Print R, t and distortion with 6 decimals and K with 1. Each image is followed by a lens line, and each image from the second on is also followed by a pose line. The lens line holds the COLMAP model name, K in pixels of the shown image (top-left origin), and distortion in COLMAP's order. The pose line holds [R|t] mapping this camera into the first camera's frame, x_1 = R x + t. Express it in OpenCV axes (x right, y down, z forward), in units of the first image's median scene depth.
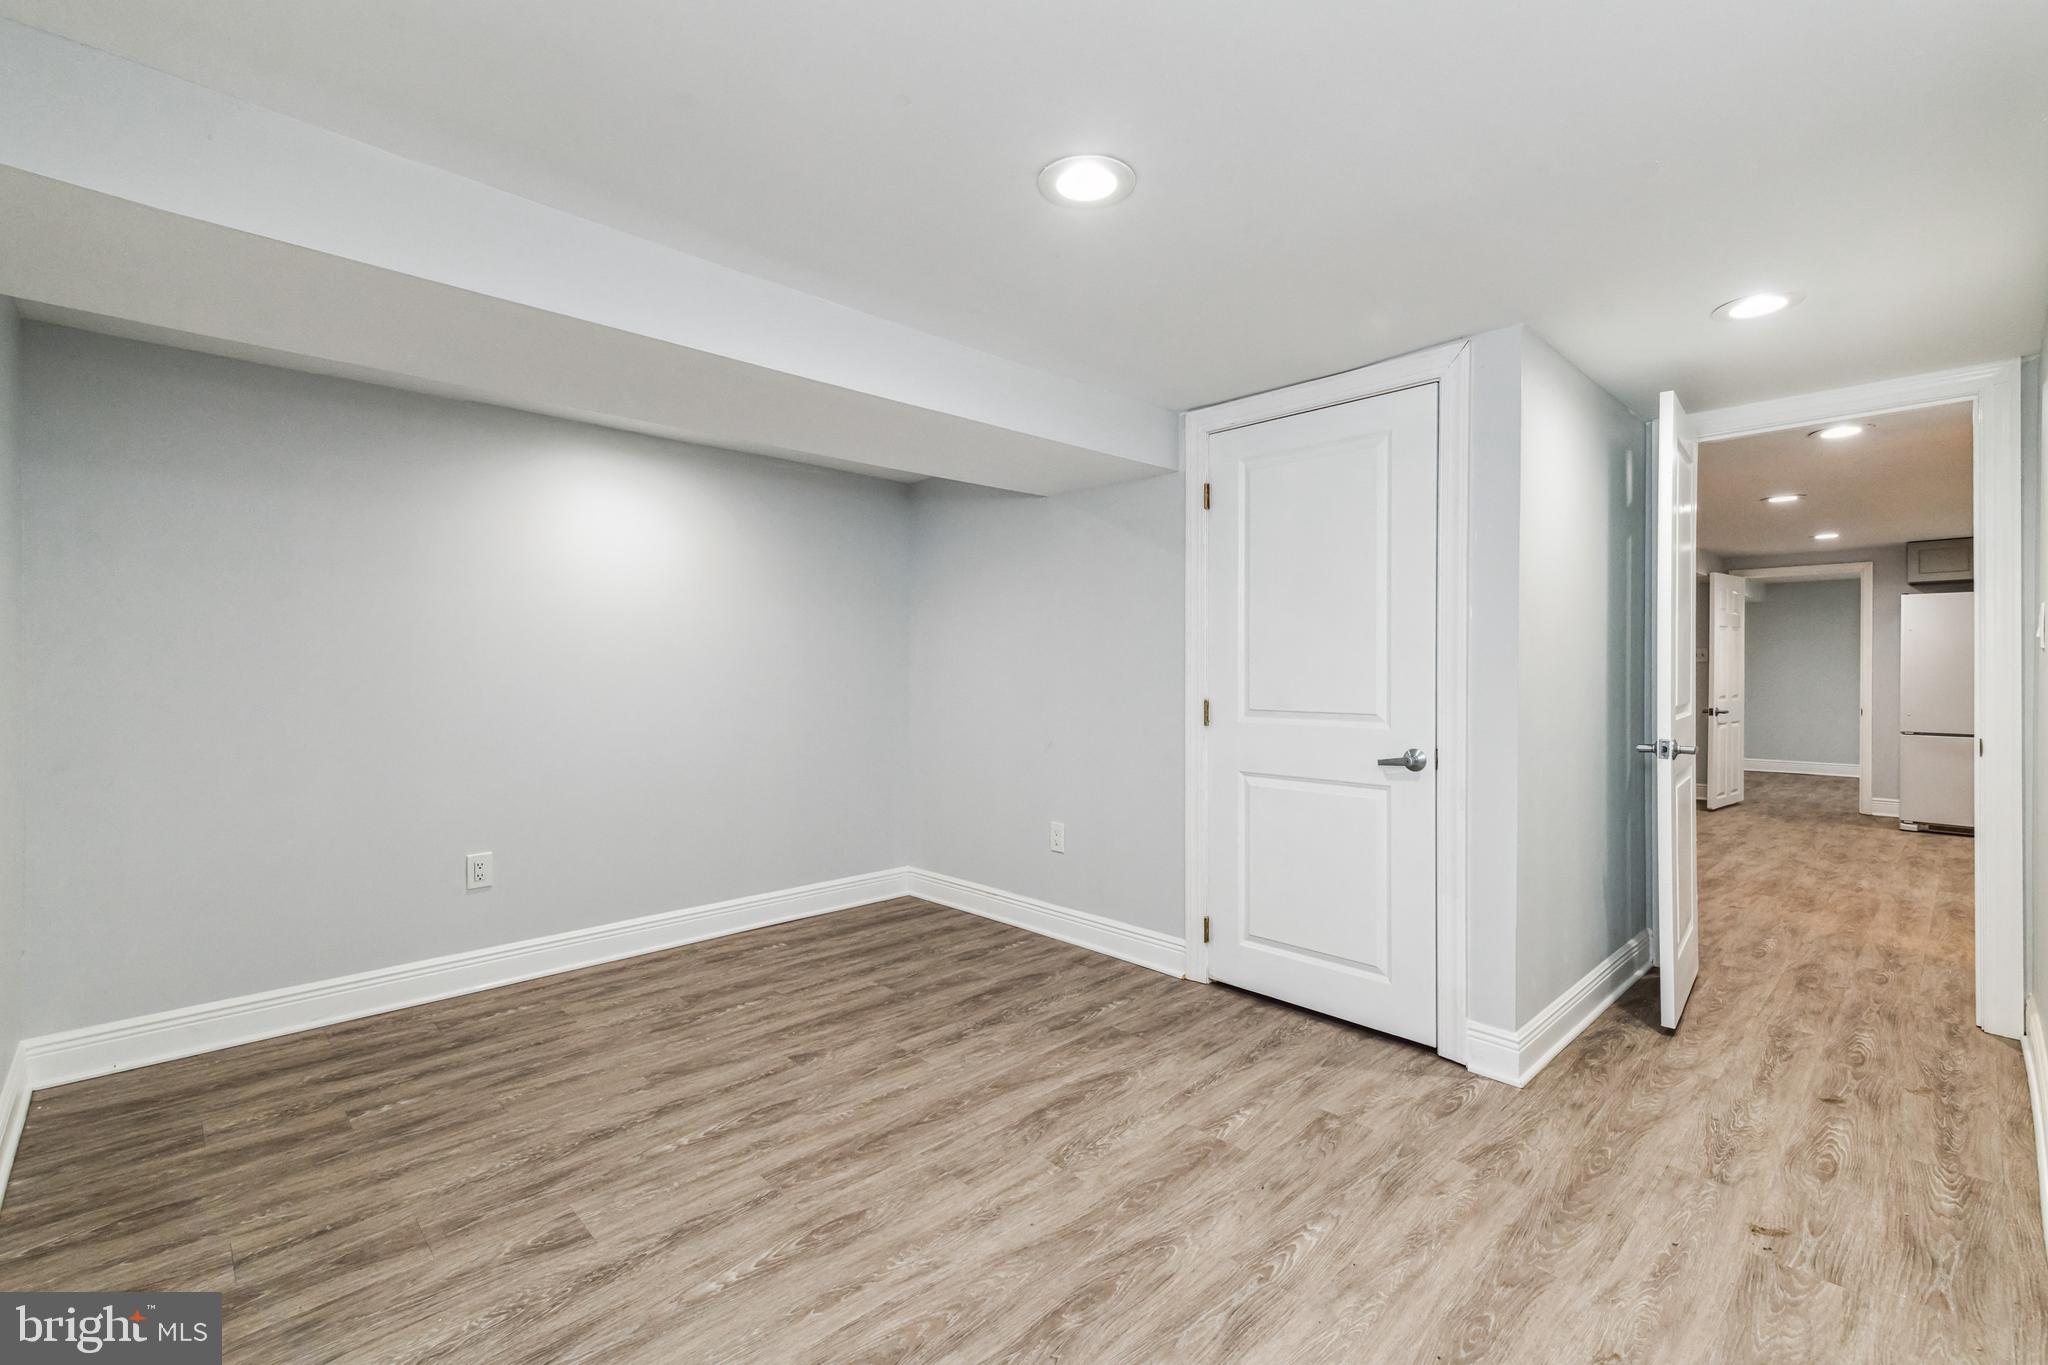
lens RADIAL K [[914.7, 0, 1028.0], [0, 914.7, 667.9], [0, 0, 1]] dist [0.001040, -0.001054]
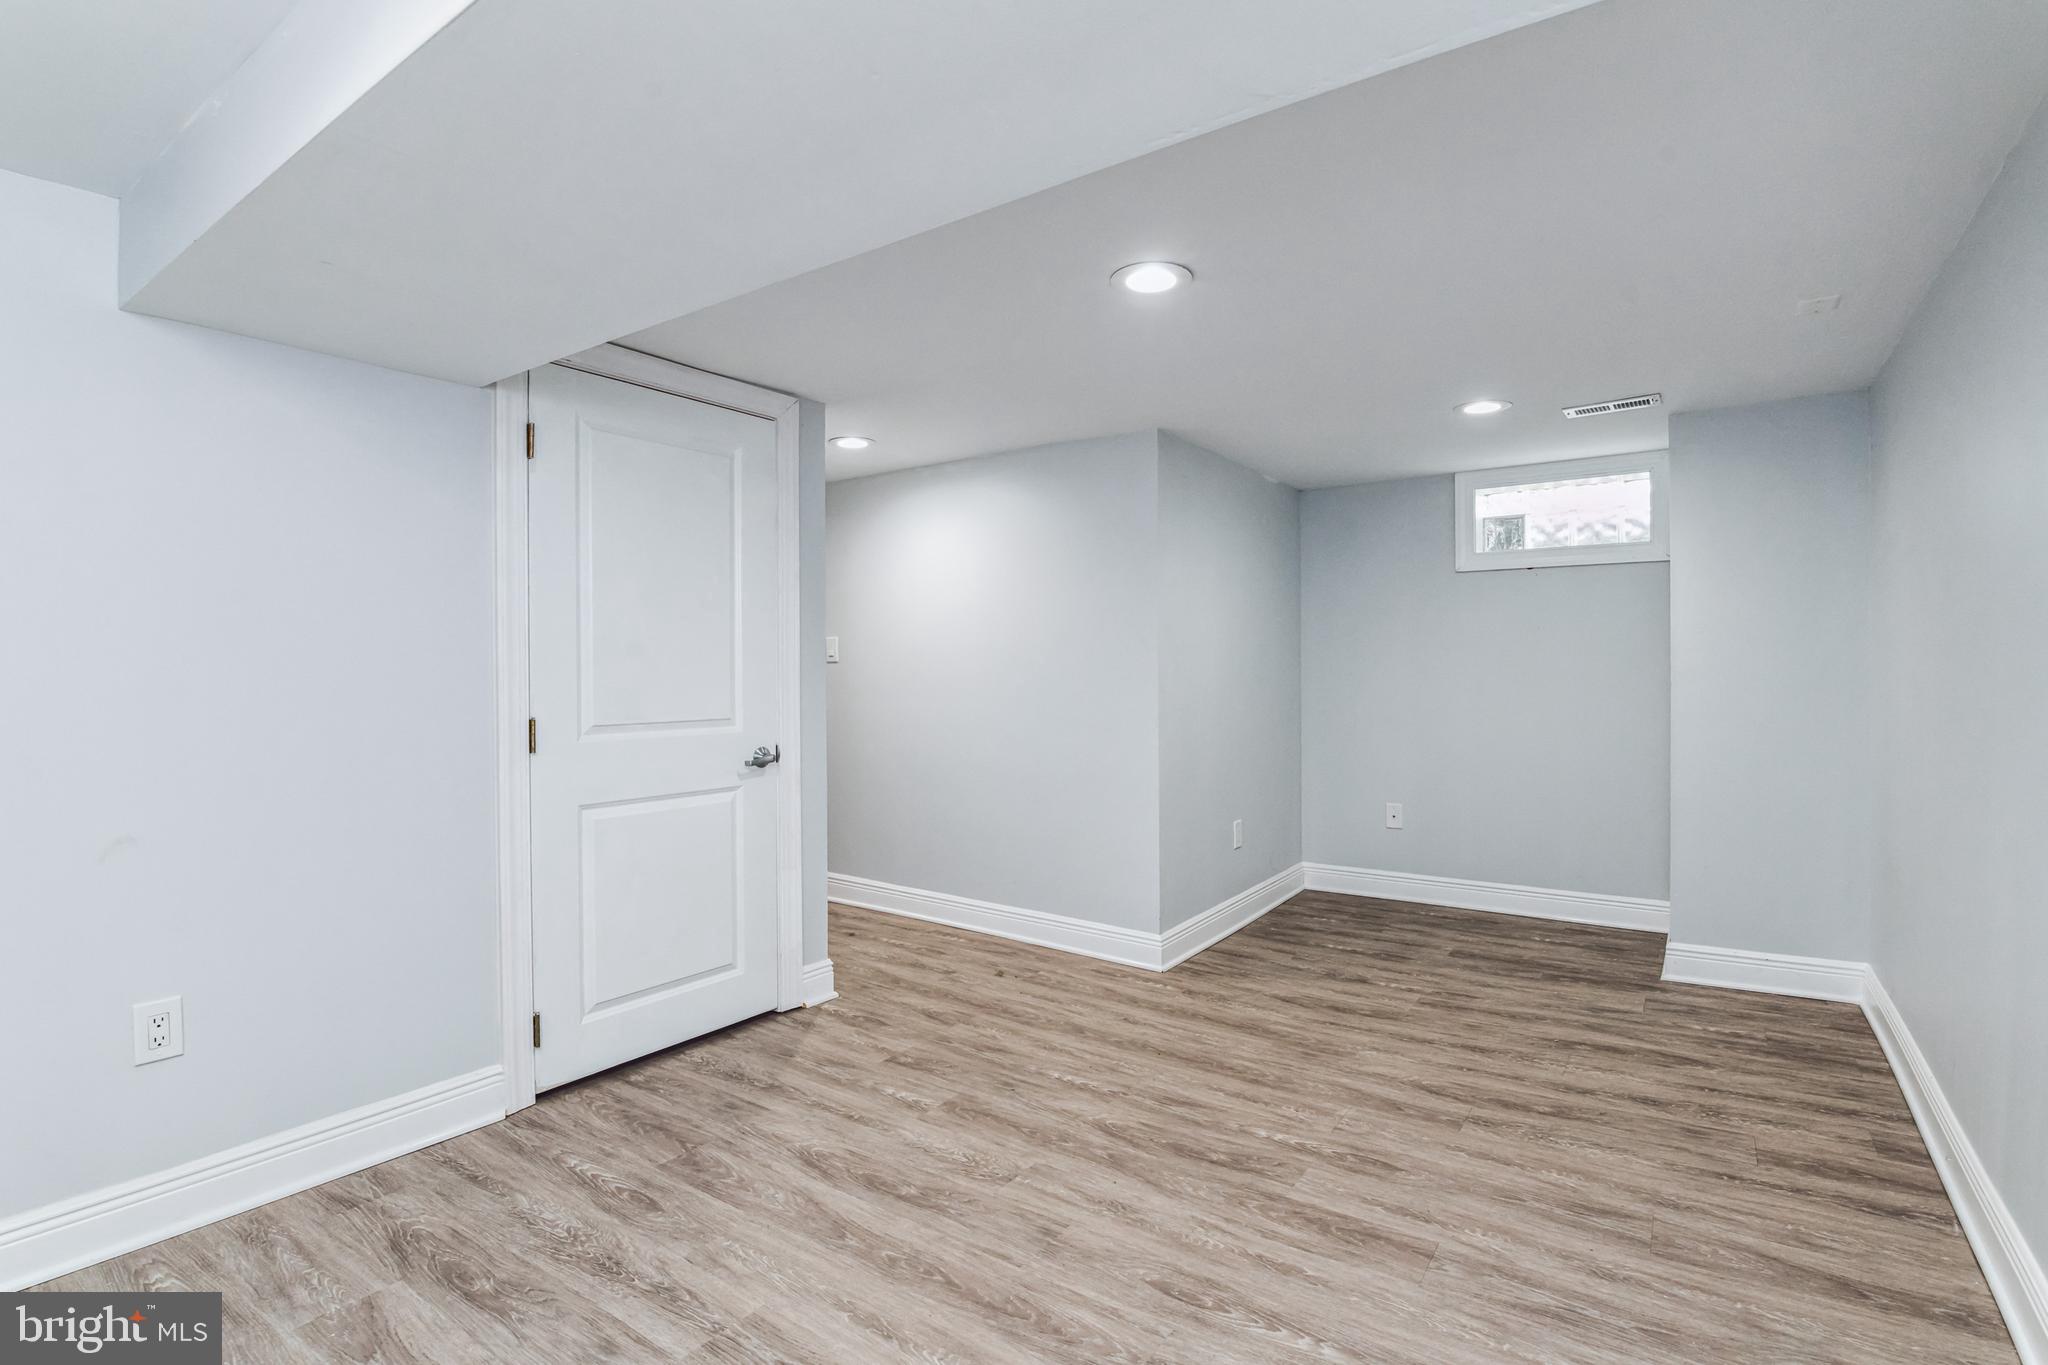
lens RADIAL K [[940.6, 0, 1013.6], [0, 940.6, 675.8], [0, 0, 1]] dist [-0.003026, -0.020619]
pose [[-0.180223, -0.013193, 0.983537, -0.795465], [0.004588, 0.999888, 0.014253, -0.012137], [-0.983615, 0.007081, -0.180143, 0.977014]]
